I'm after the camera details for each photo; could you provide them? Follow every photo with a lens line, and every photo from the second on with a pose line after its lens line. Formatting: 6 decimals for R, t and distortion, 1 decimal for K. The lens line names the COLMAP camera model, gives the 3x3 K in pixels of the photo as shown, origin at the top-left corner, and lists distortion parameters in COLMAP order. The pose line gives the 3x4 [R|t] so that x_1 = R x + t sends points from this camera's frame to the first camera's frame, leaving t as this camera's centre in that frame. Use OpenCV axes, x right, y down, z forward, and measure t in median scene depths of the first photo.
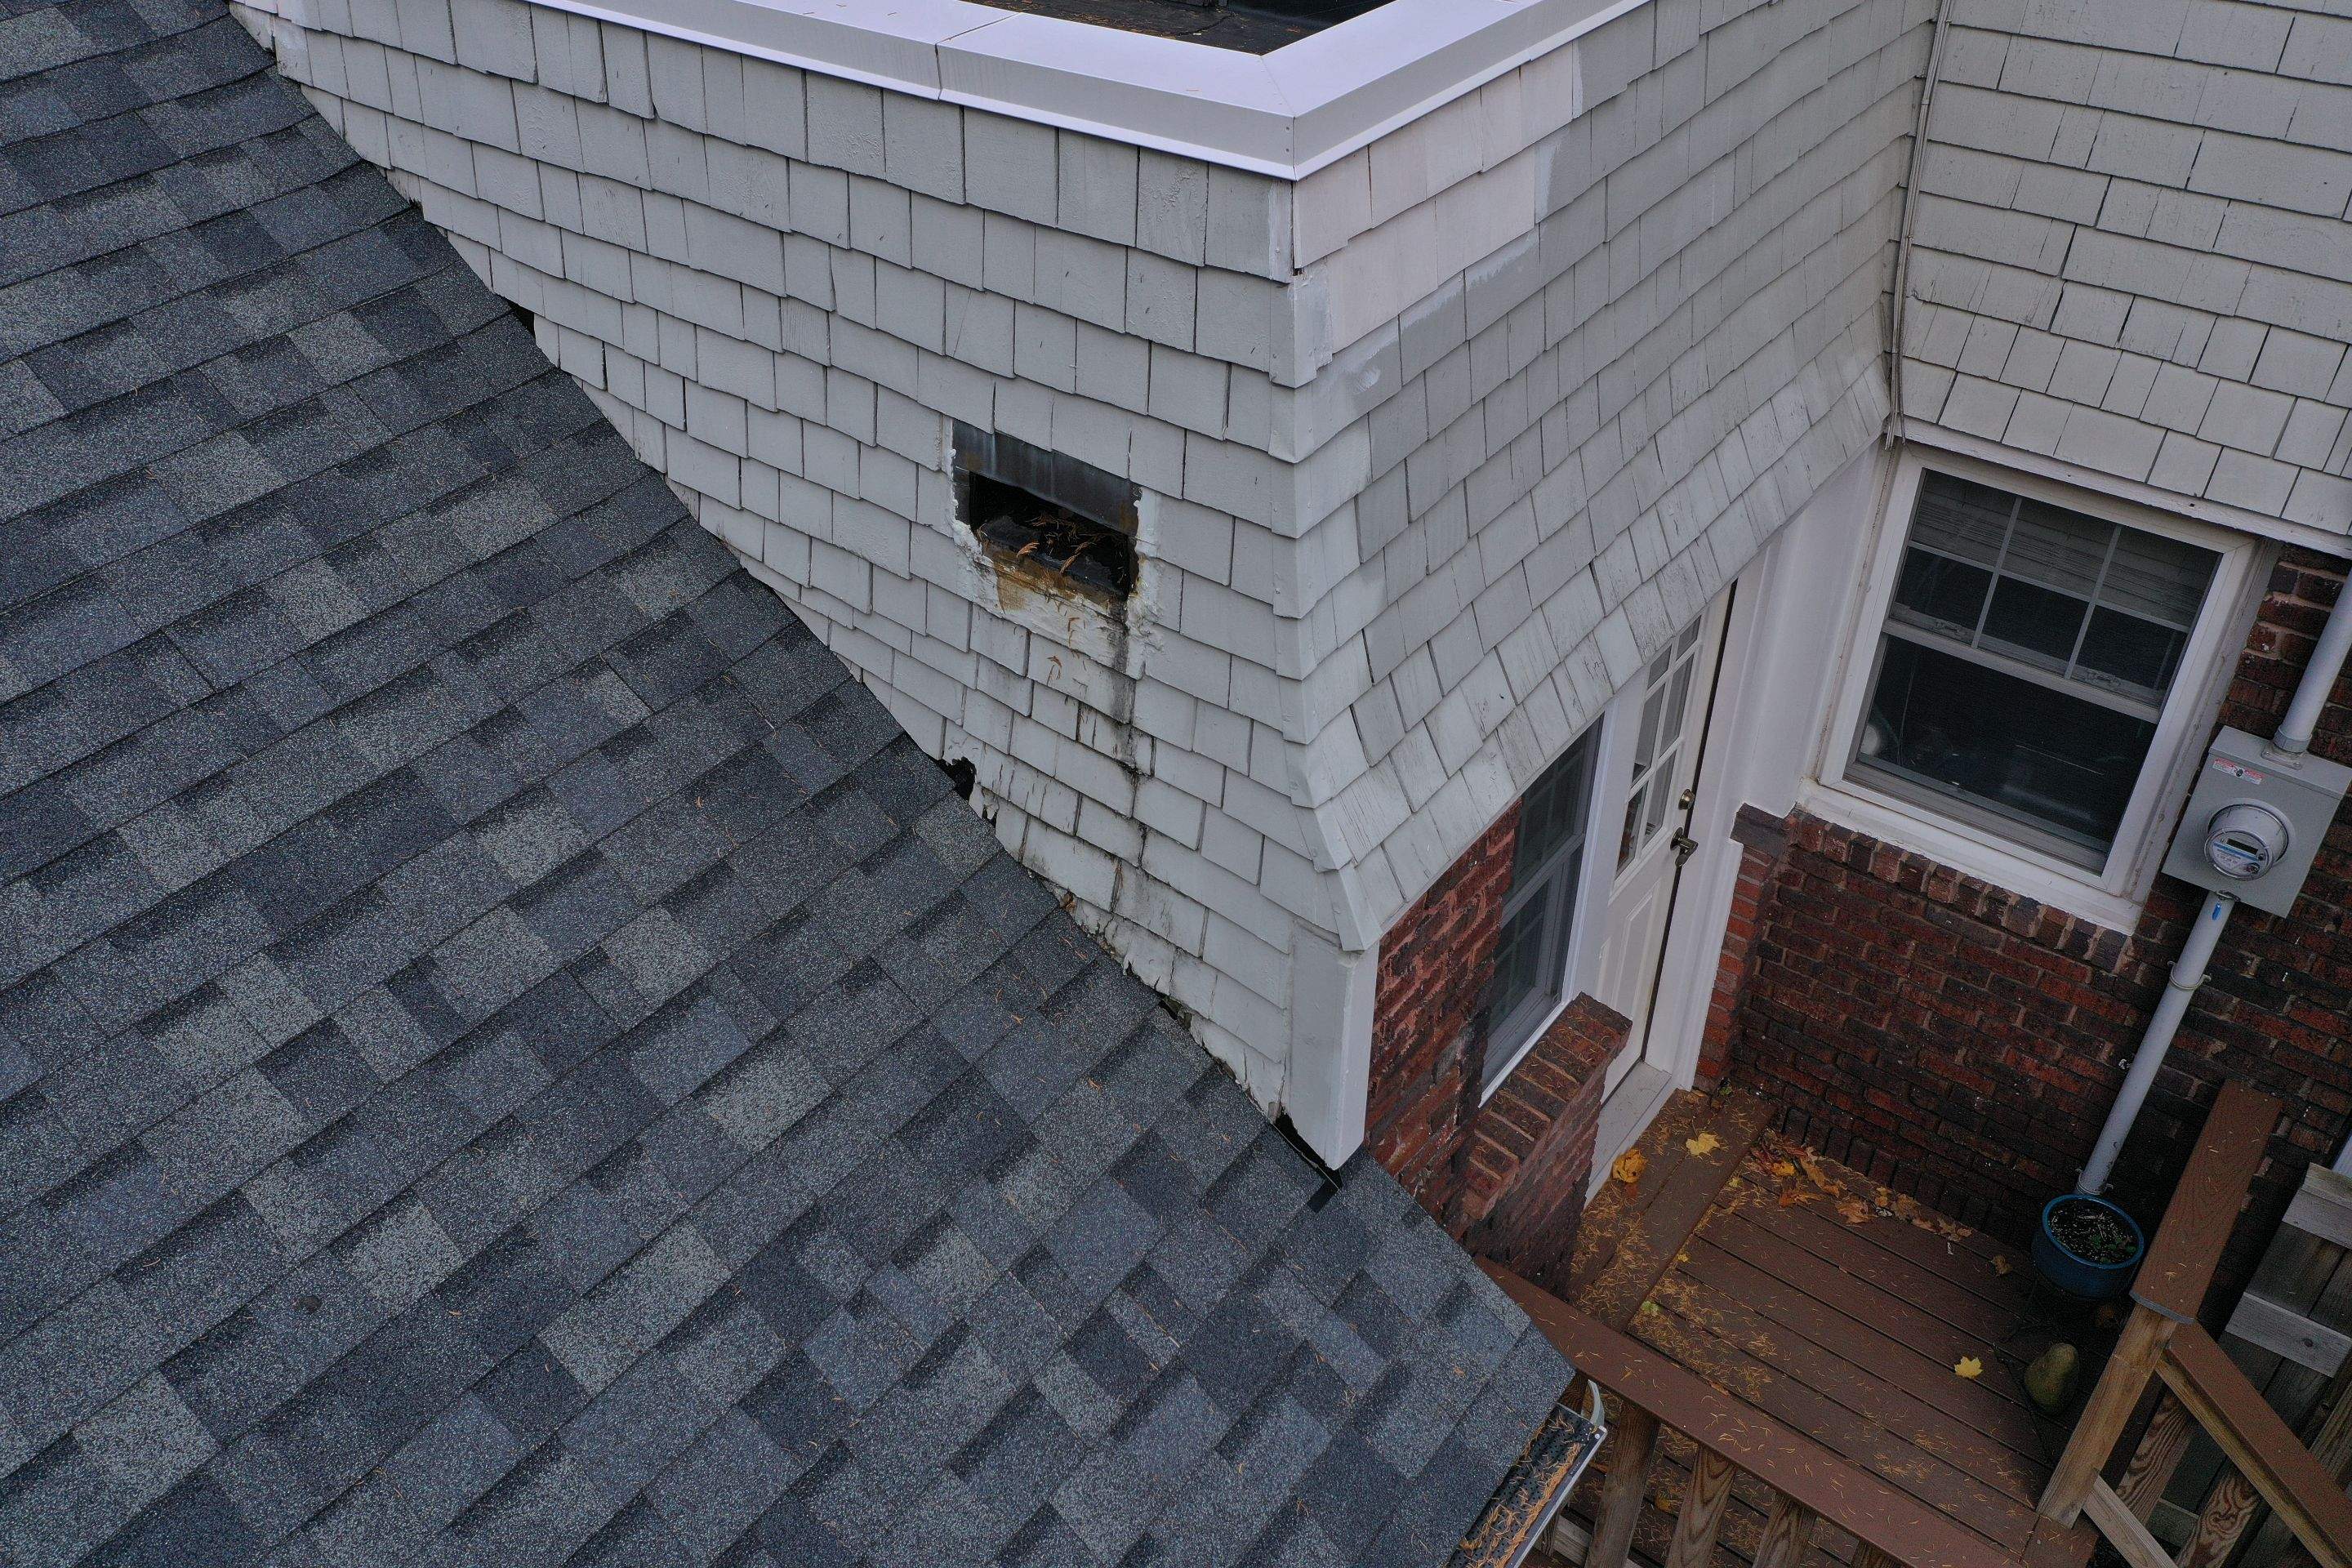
lens RADIAL K [[1847.2, 0, 1176.1], [0, 1847.2, 784.7], [0, 0, 1]] dist [-0.011571, 0.001350]
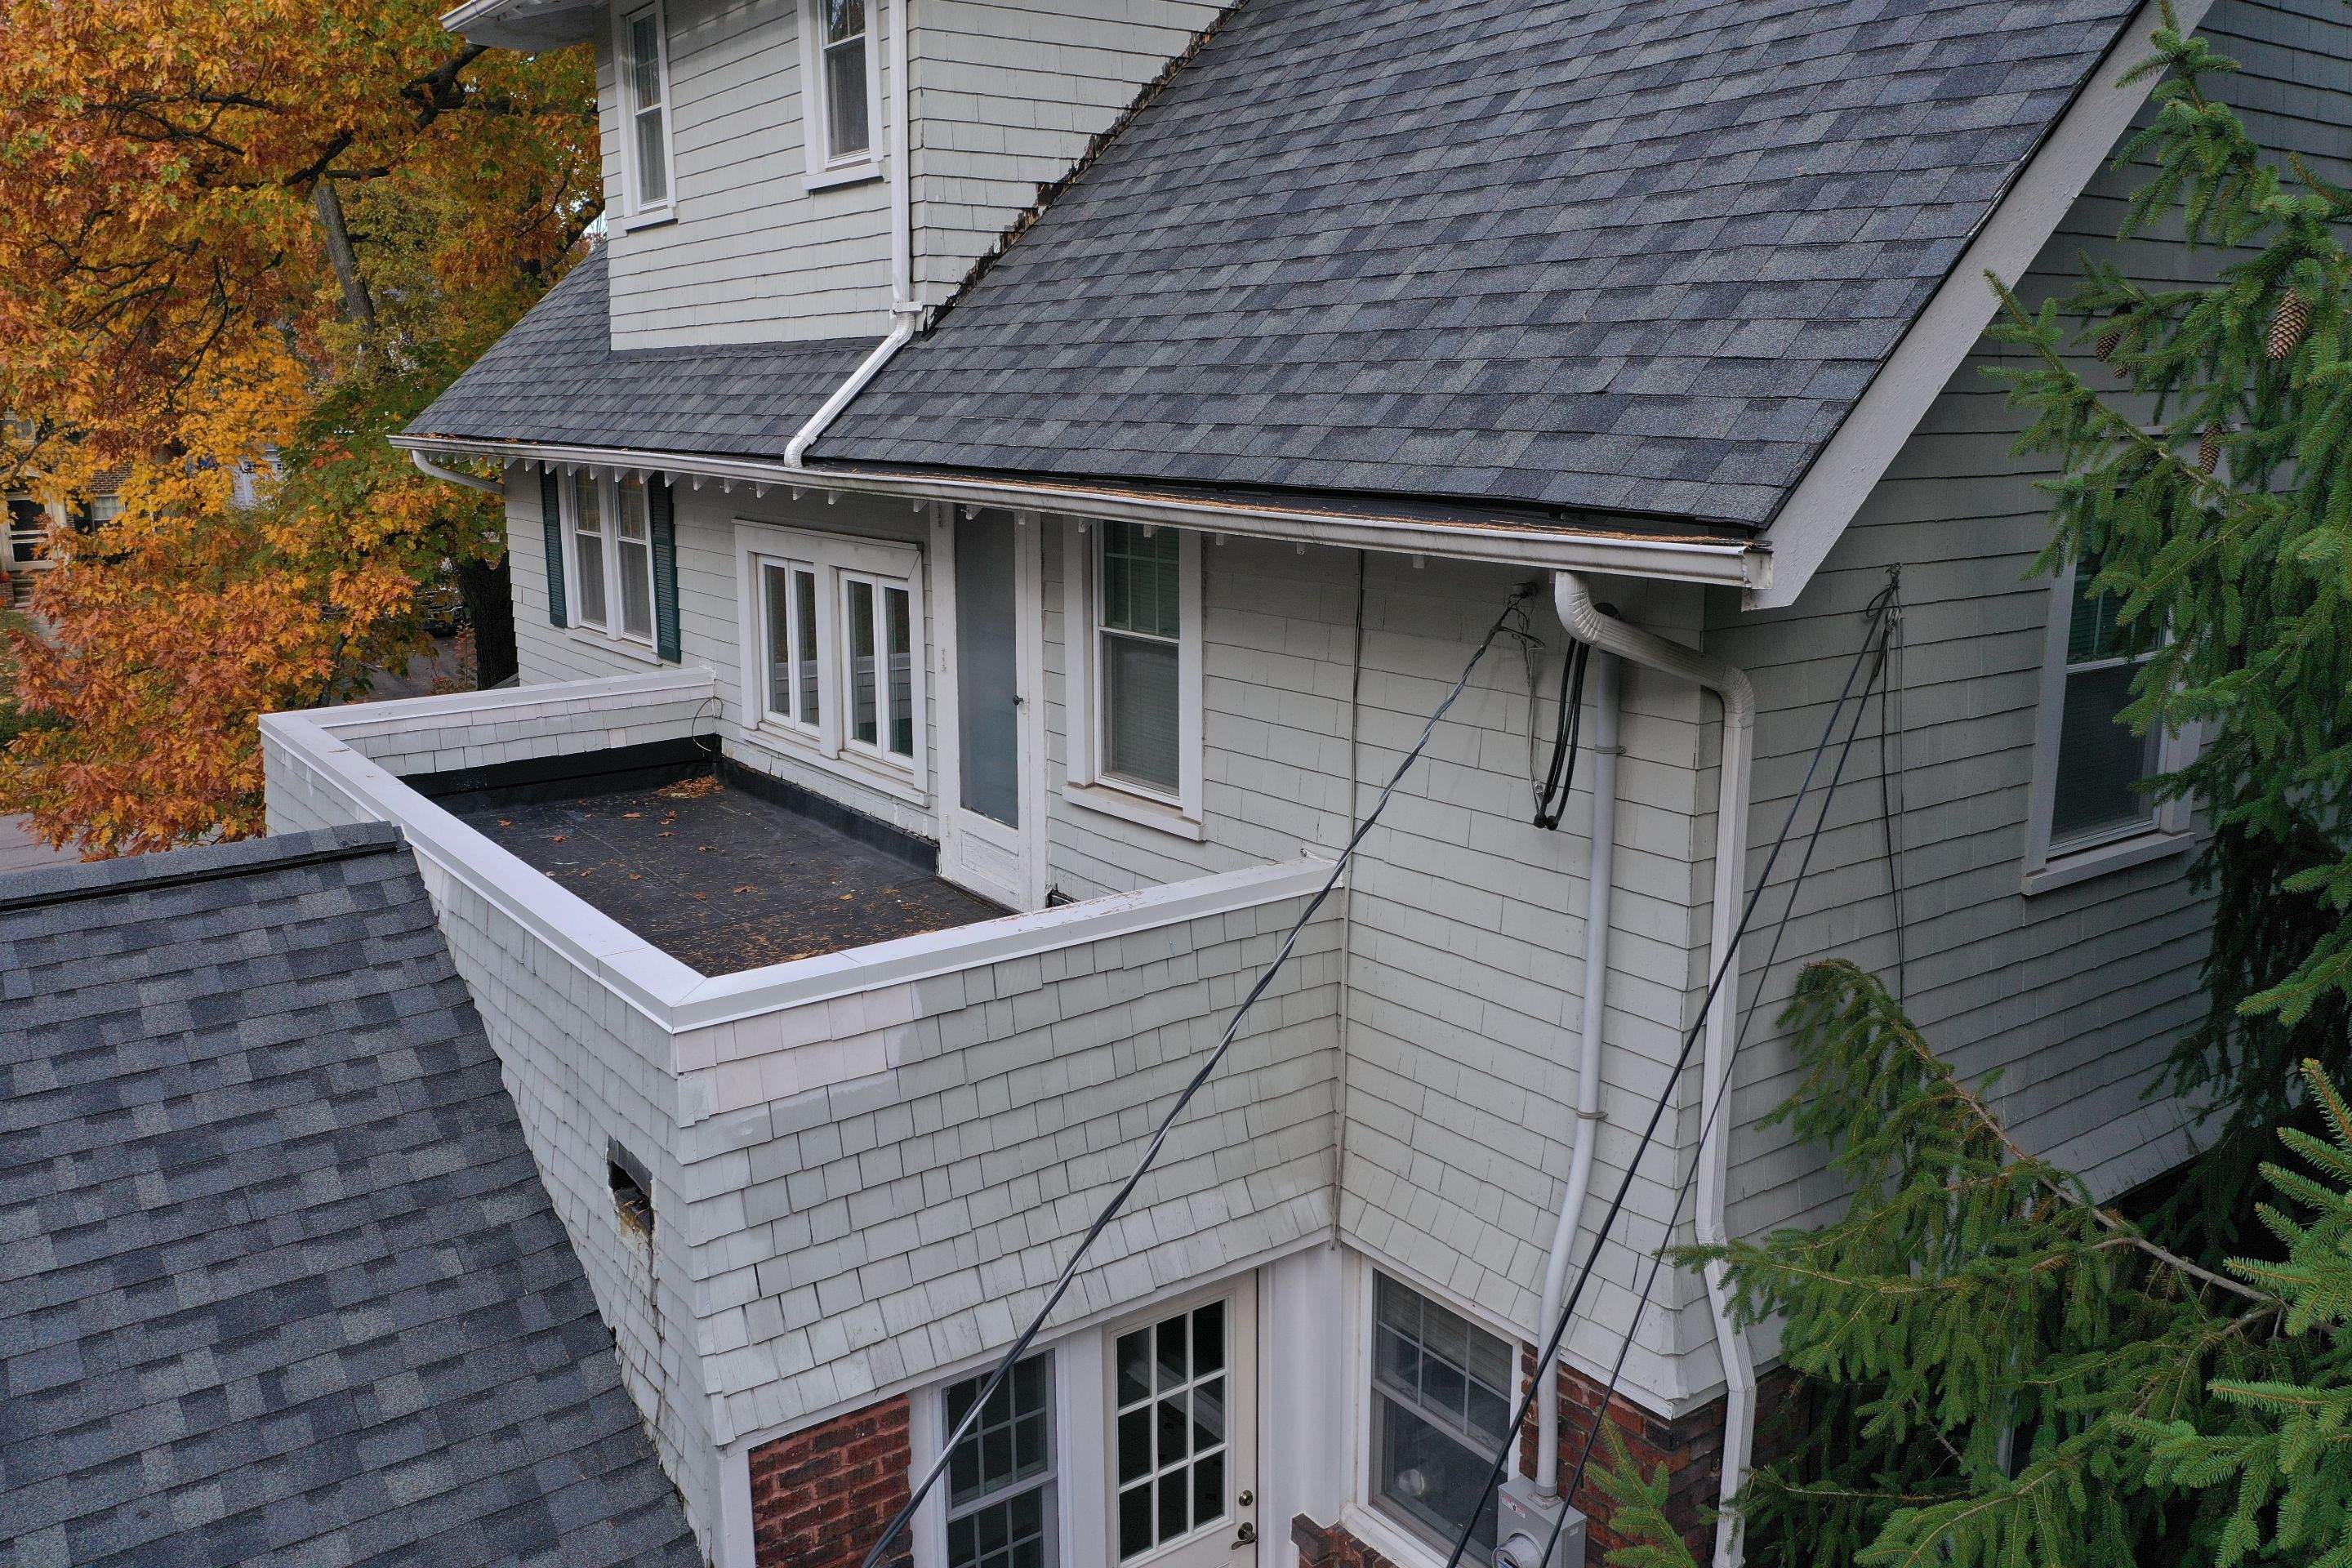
lens RADIAL K [[1847.2, 0, 1182.3], [0, 1847.2, 790.1], [0, 0, 1]] dist [-0.011571, 0.001350]
pose [[0.960869, 0.068302, -0.268451, 0.859617], [-0.174538, 0.901828, -0.395275, 0.127259], [0.215099, 0.426662, 0.878460, -0.668039]]
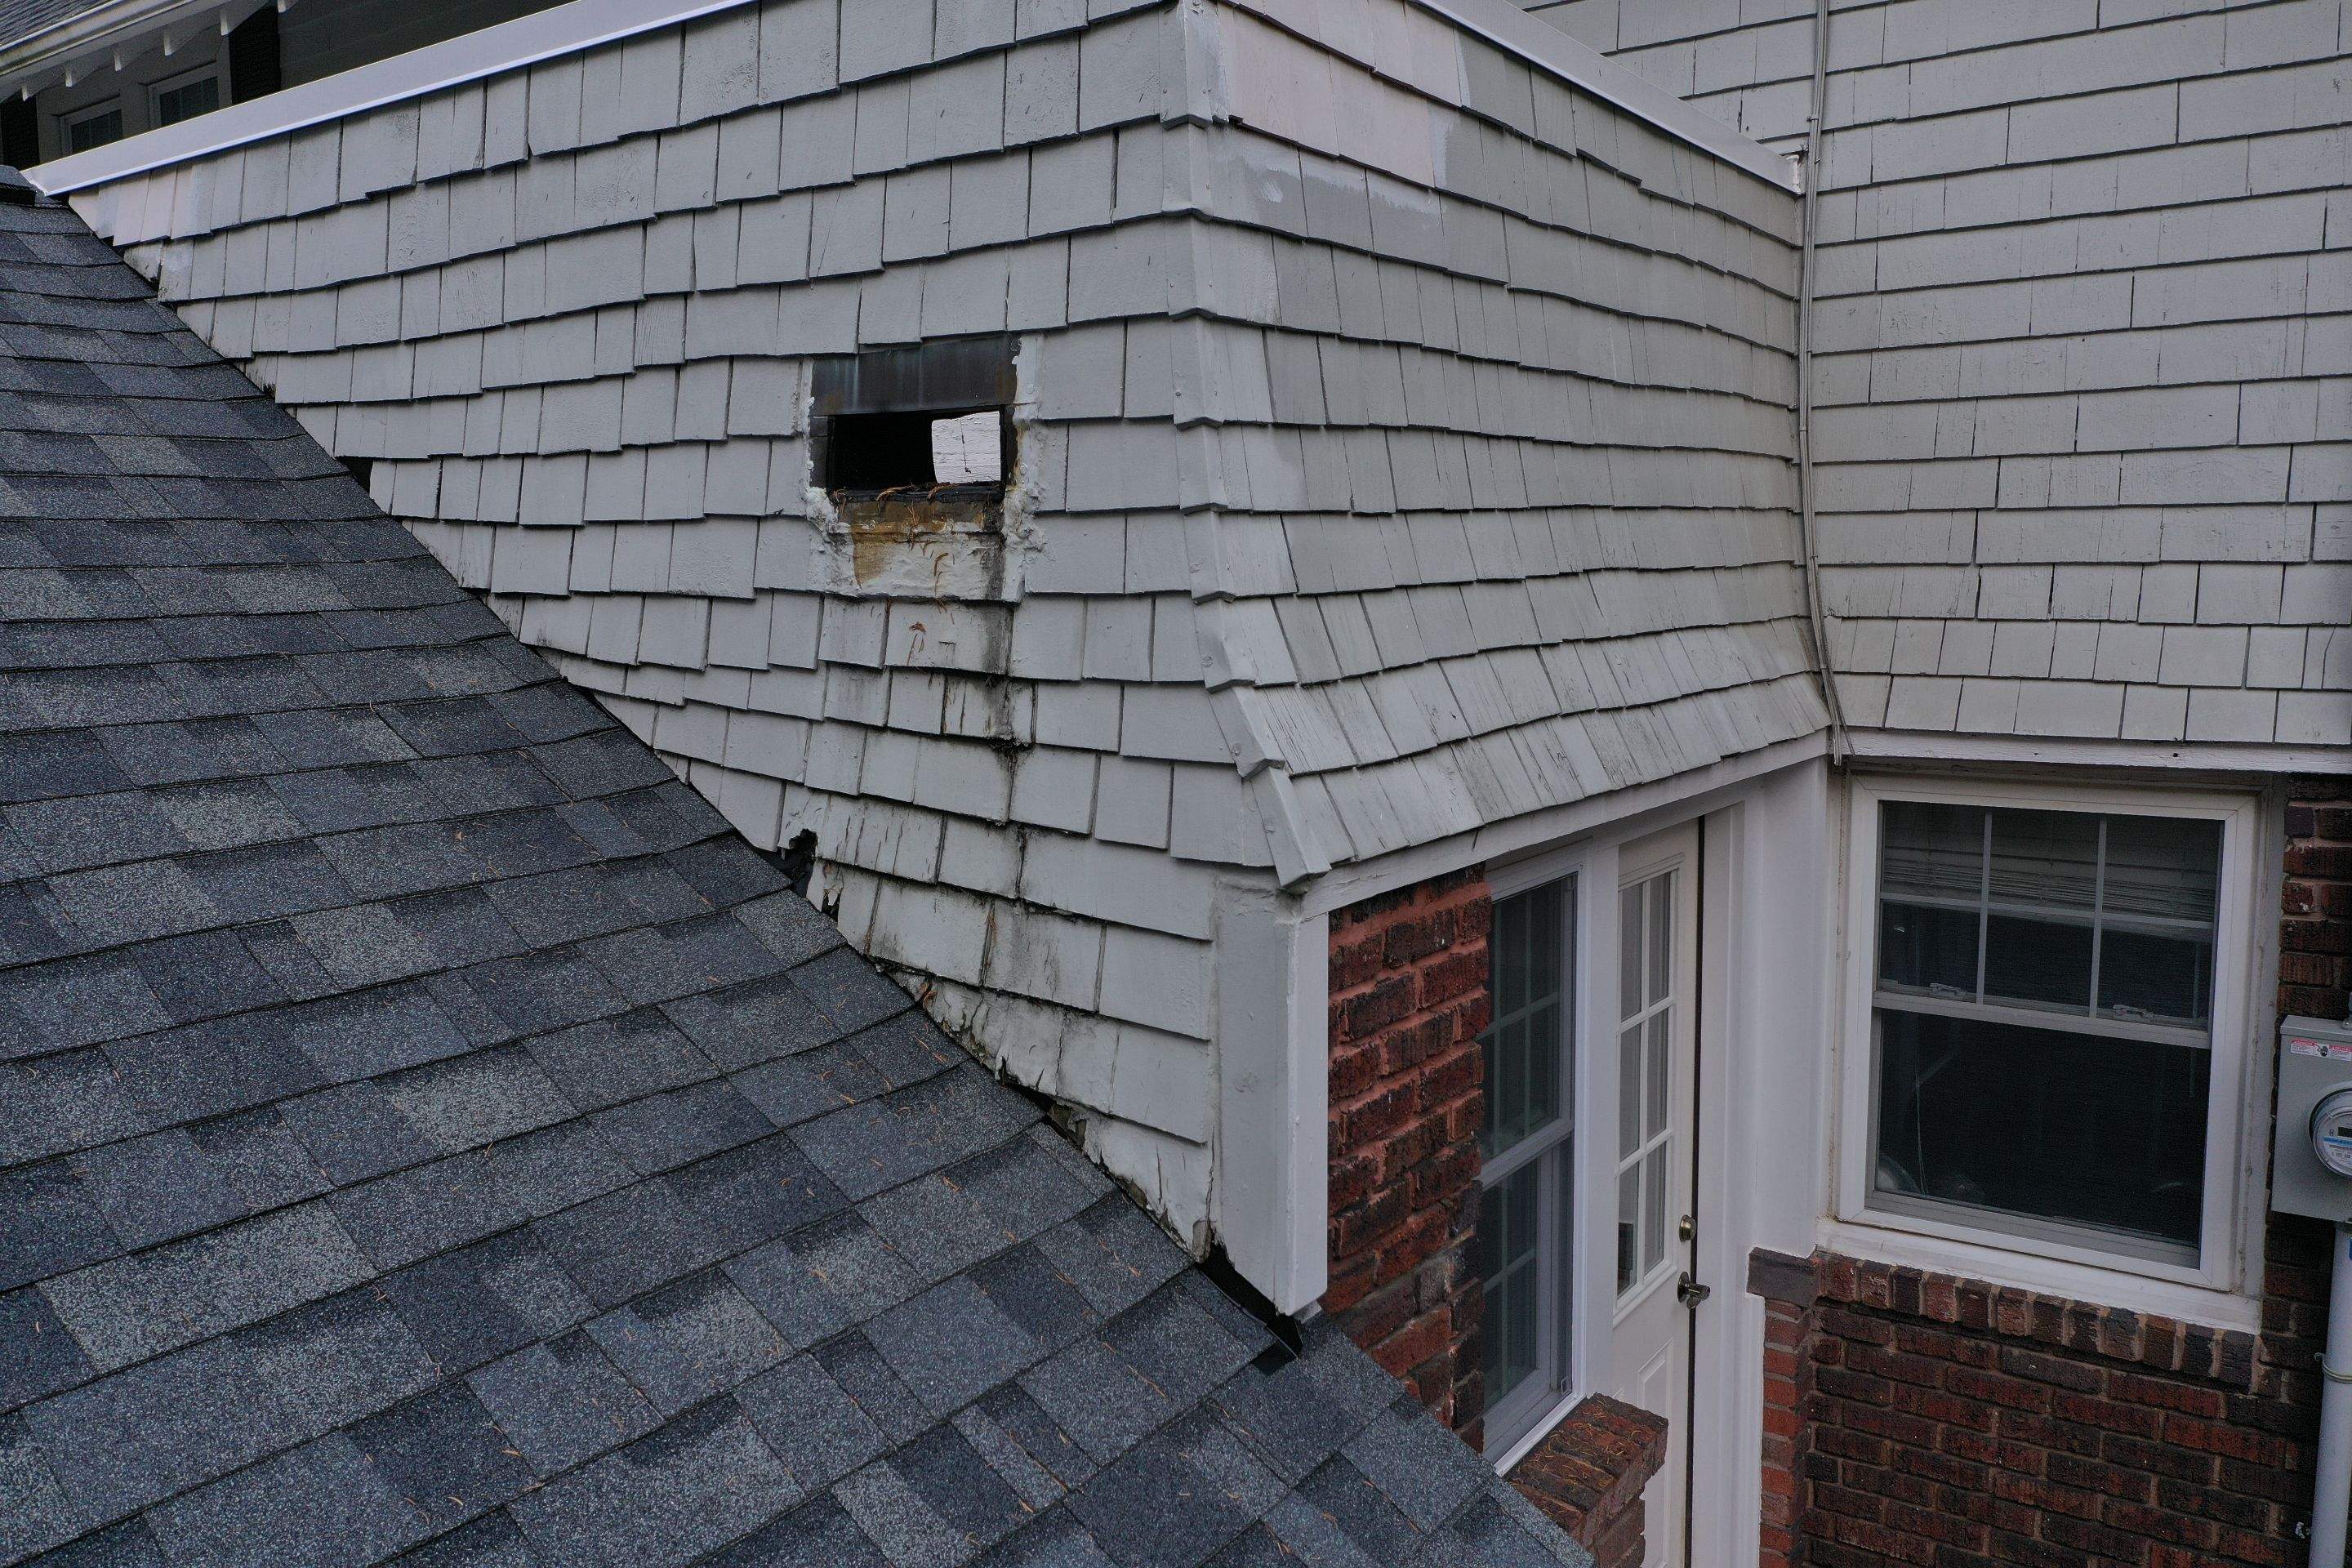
lens RADIAL K [[1847.2, 0, 1175.2], [0, 1847.2, 783.7], [0, 0, 1]] dist [-0.011571, 0.001350]
pose [[0.998834, -0.005079, 0.048016, 0.009388], [0.028925, 0.859206, -0.510811, 0.389927], [-0.038661, 0.511604, 0.858351, 0.290280]]
